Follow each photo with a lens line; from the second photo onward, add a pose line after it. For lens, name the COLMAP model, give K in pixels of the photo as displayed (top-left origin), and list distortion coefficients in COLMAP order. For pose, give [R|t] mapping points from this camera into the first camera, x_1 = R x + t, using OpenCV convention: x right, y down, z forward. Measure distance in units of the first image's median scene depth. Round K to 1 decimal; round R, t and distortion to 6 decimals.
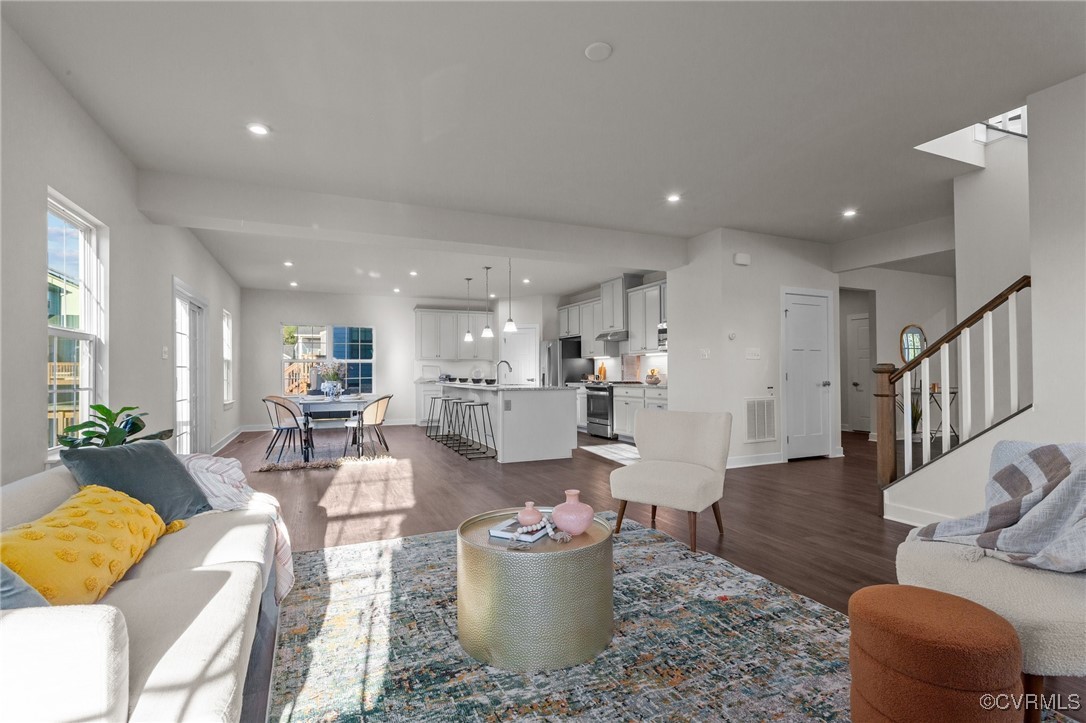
lens RADIAL K [[529.5, 0, 540.3], [0, 529.5, 364.1], [0, 0, 1]] dist [-0.001668, -0.000301]
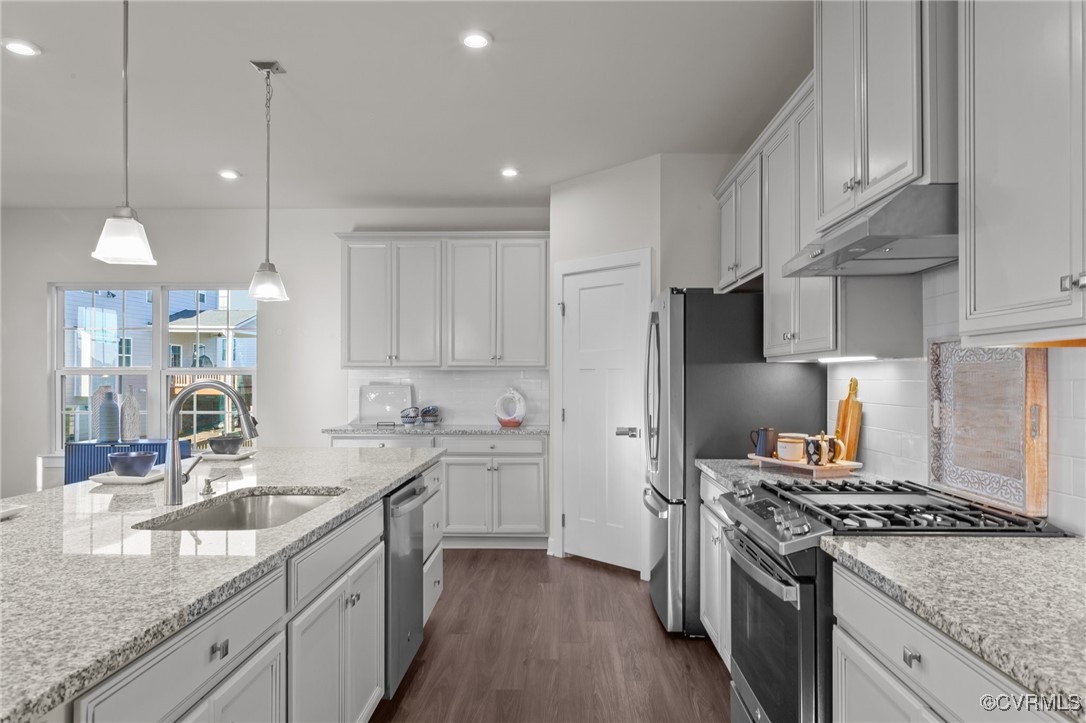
lens RADIAL K [[705.3, 0, 547.8], [0, 705.3, 367.9], [0, 0, 1]] dist [0.001359, -0.000727]
pose [[0.910024, -0.003984, -0.414537, 0.120825], [0.005932, 0.999977, 0.003412, -0.010060], [0.414513, -0.005564, 0.910026, 0.650910]]
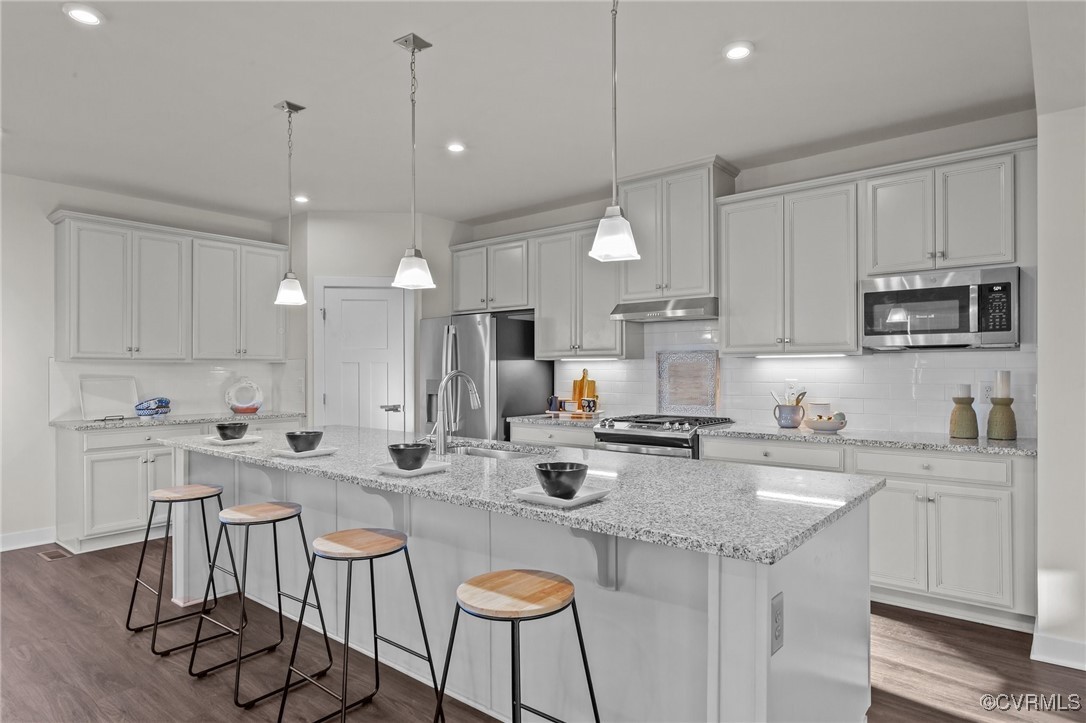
lens RADIAL K [[624.3, 0, 547.7], [0, 624.3, 361.3], [0, 0, 1]] dist [0.003893, 0.001436]
pose [[0.886312, 0.003493, 0.463075, -0.151739], [-0.006648, 0.999964, 0.005181, -0.012419], [-0.463040, -0.007670, 0.886304, 0.531949]]
